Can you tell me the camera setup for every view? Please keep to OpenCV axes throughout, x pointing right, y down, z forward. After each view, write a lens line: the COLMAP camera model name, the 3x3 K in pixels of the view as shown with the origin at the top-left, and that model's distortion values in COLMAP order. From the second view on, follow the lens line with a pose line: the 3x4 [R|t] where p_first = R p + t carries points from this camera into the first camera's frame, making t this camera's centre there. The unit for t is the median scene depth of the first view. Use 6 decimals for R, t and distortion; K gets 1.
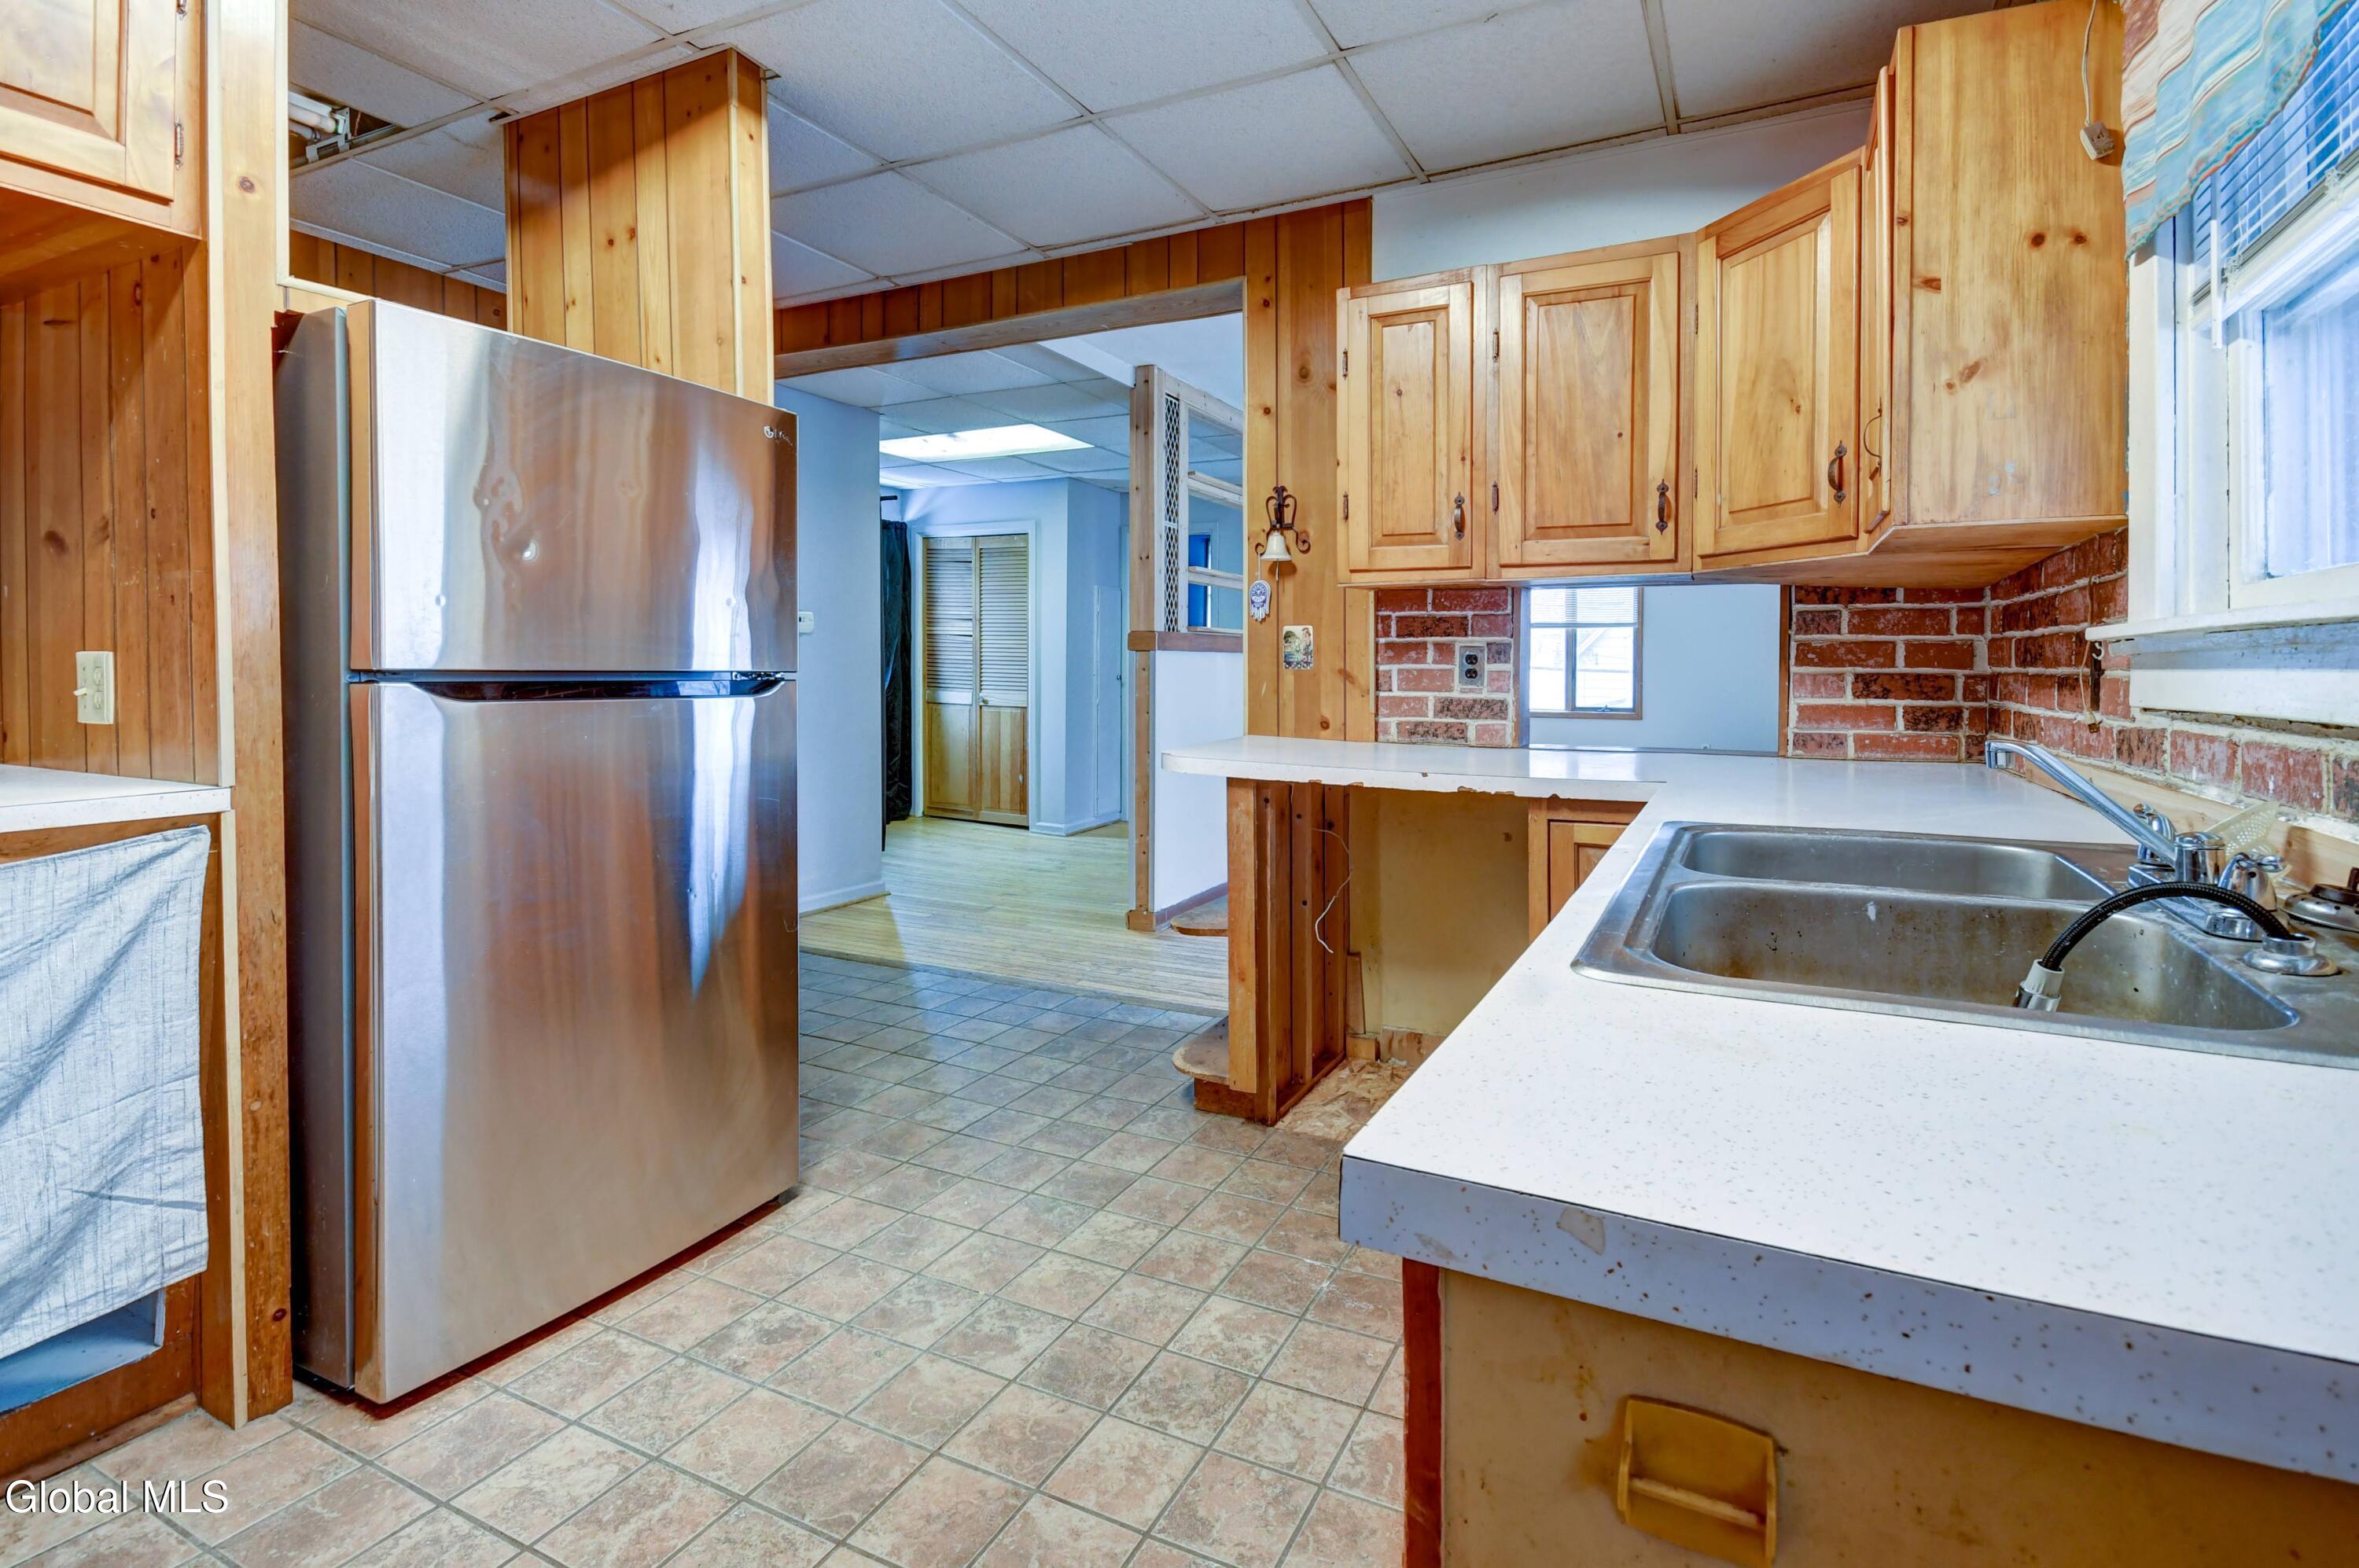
lens RADIAL K [[1051.8, 0, 1225.8], [0, 1051.8, 683.7], [0, 0, 1]] dist [-0.000088, -0.000883]
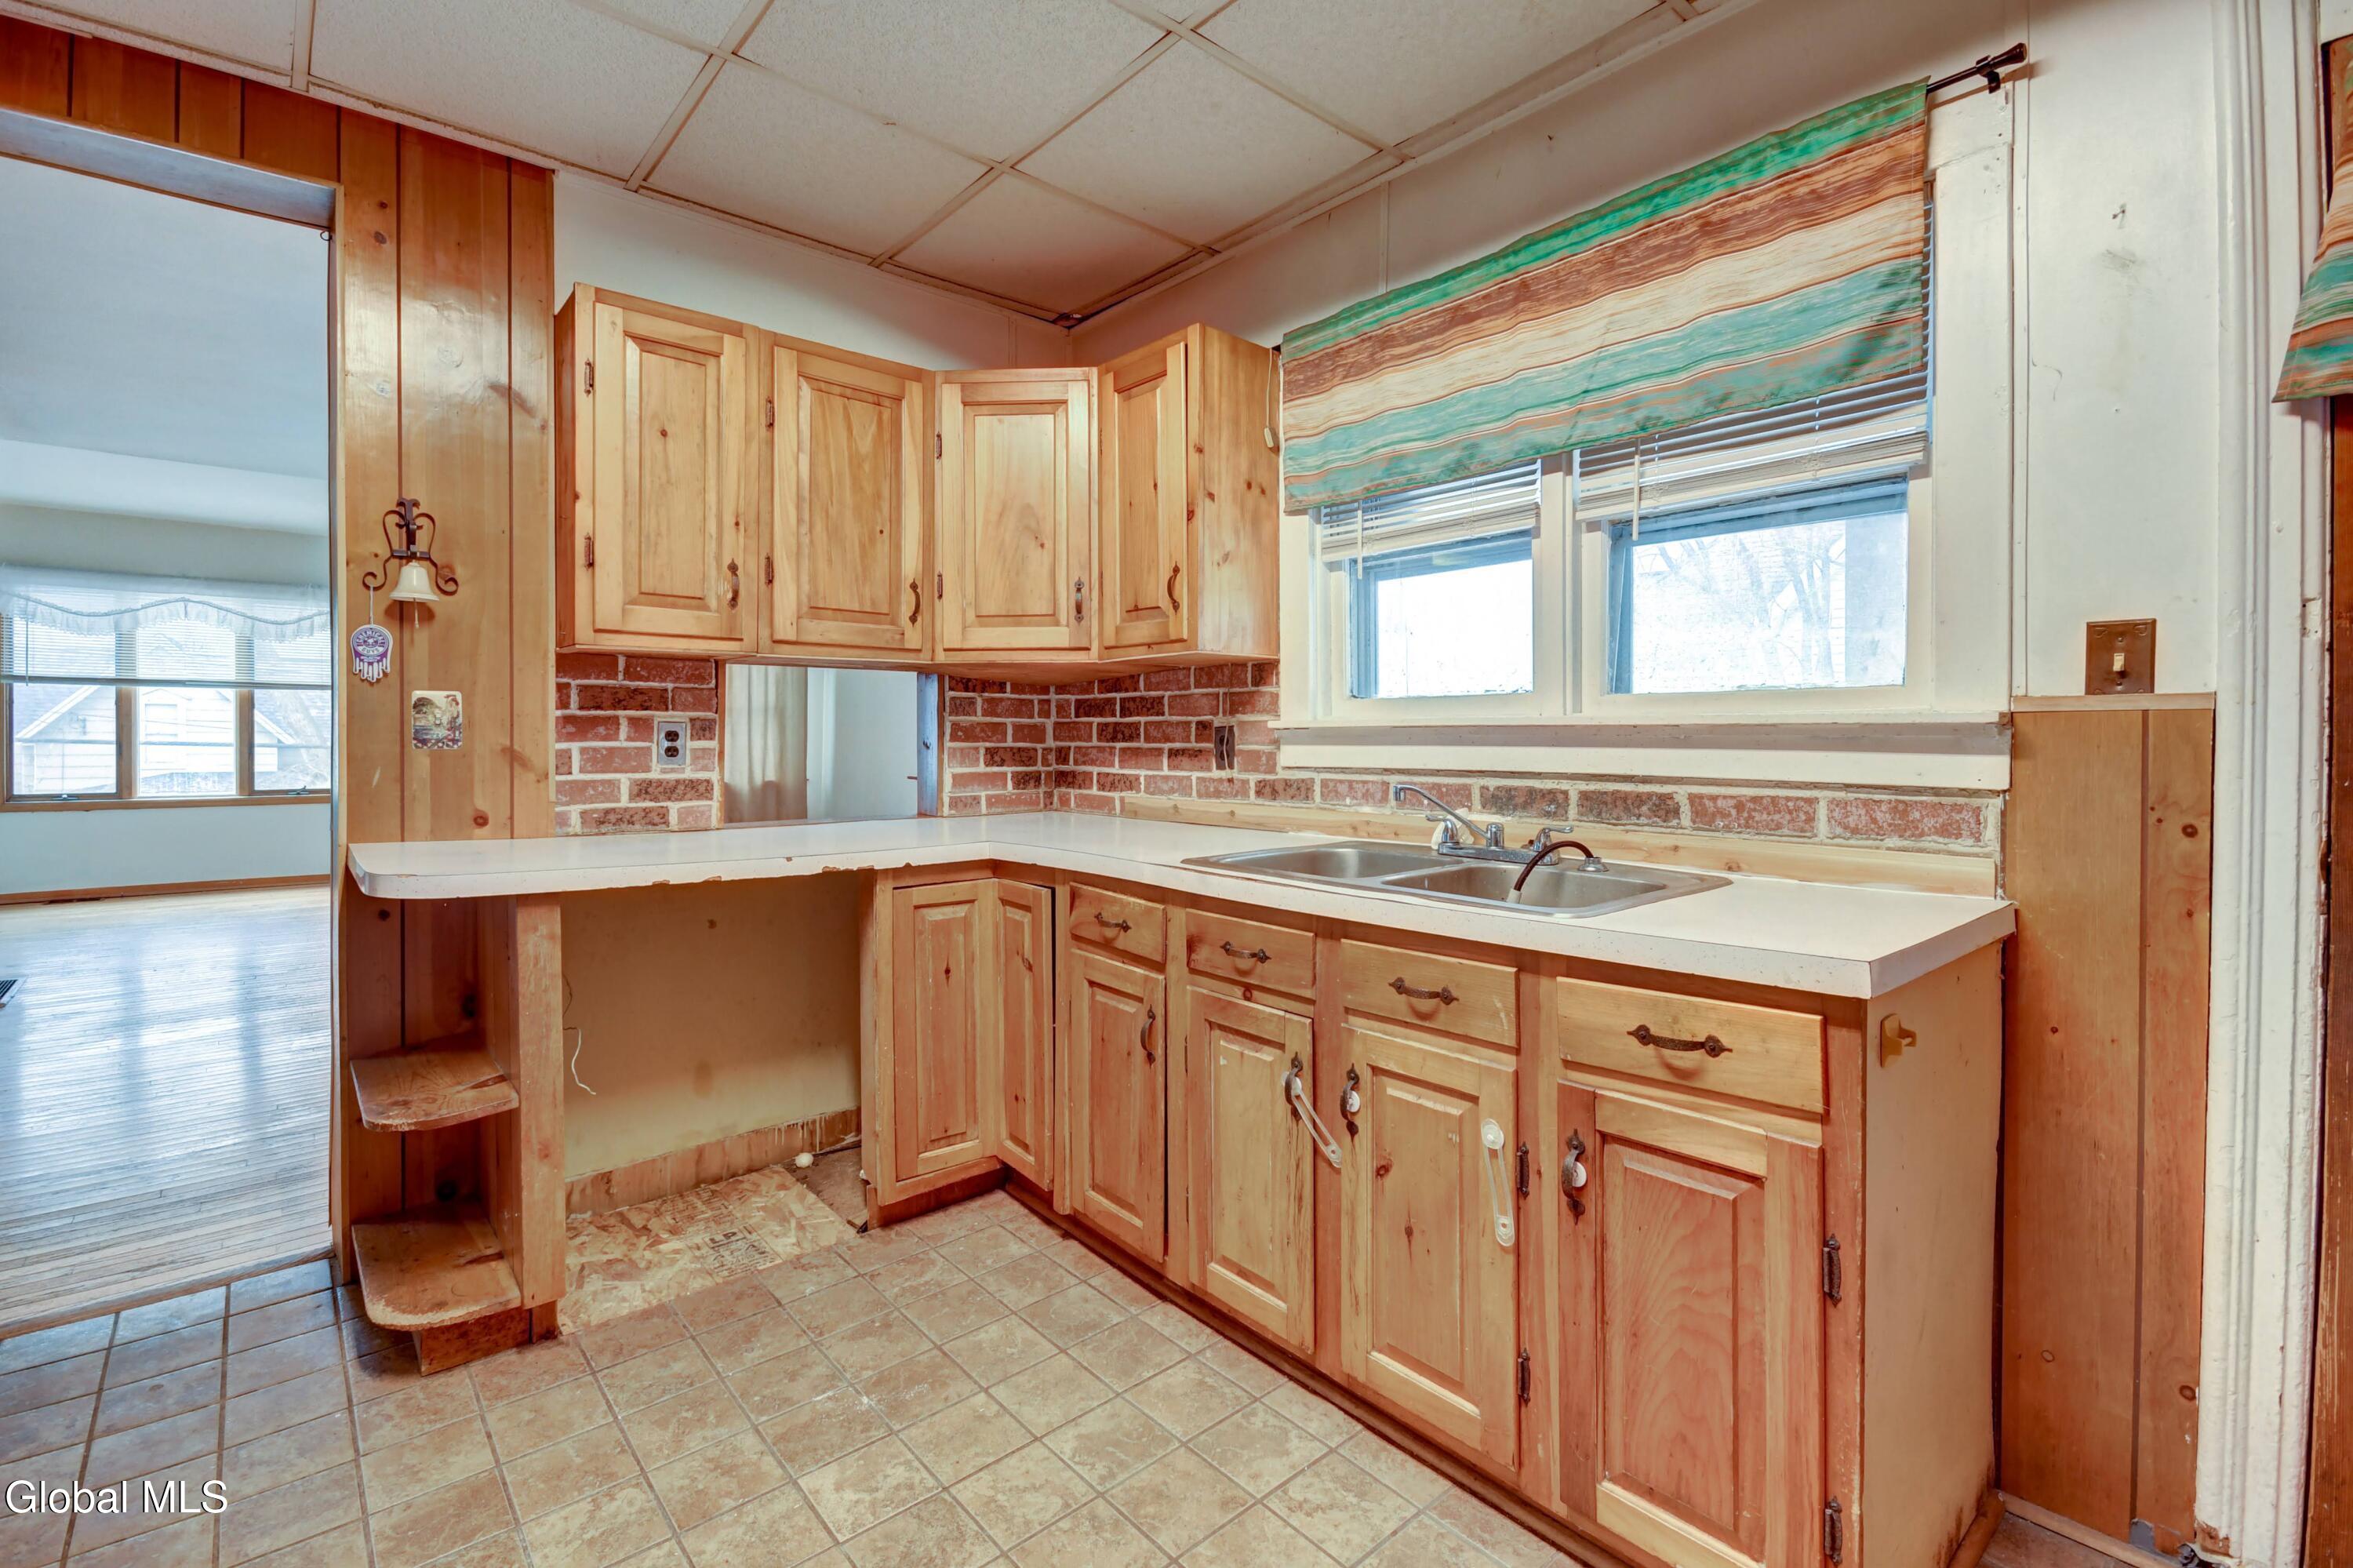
lens RADIAL K [[1077.6, 0, 1160.0], [0, 1077.6, 754.8], [0, 0, 1]] dist [0.005138, 0.000160]
pose [[0.414359, -0.017817, 0.909939, -0.435485], [0.016080, 0.999796, 0.012254, -0.011426], [-0.909971, 0.009554, 0.414561, 0.224195]]
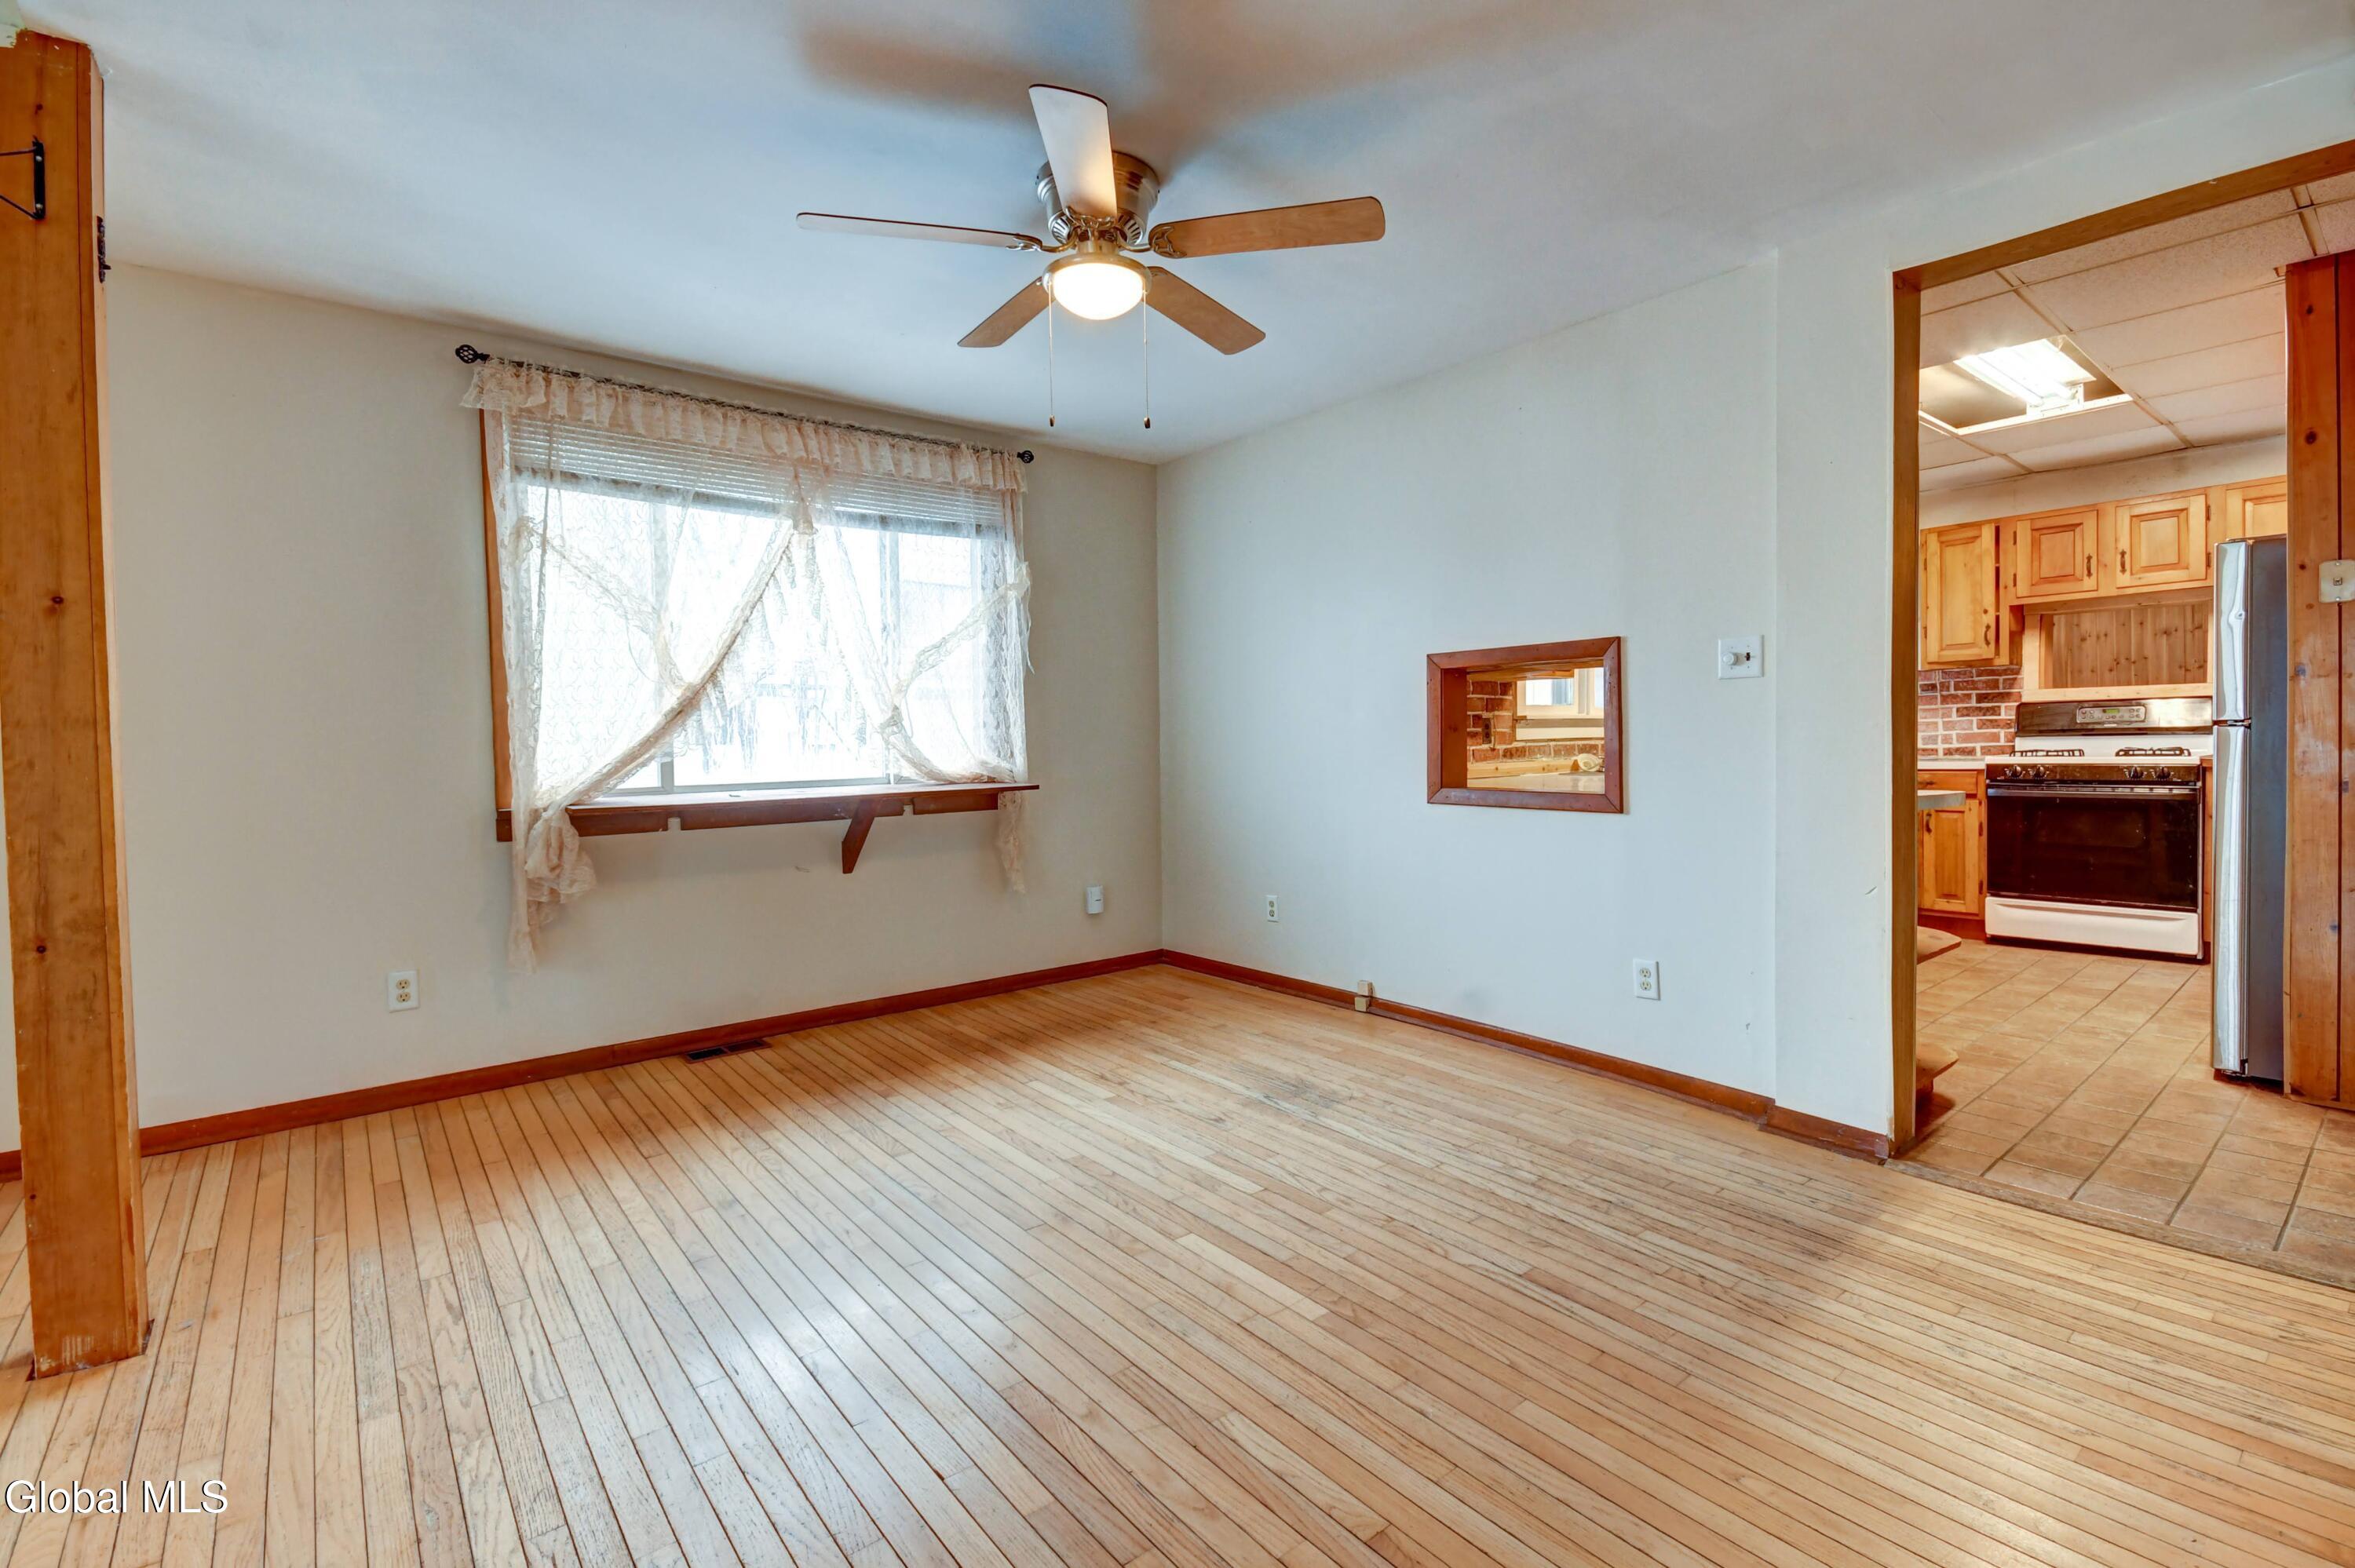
lens RADIAL K [[1052.2, 0, 1180.0], [0, 1052.2, 763.7], [0, 0, 1]] dist [0.000651, -0.000032]
pose [[-0.909002, 0.000685, 0.416792, 0.232029], [0.020179, 0.998898, 0.042367, -0.031993], [-0.416304, 0.046922, -0.908014, 2.225432]]
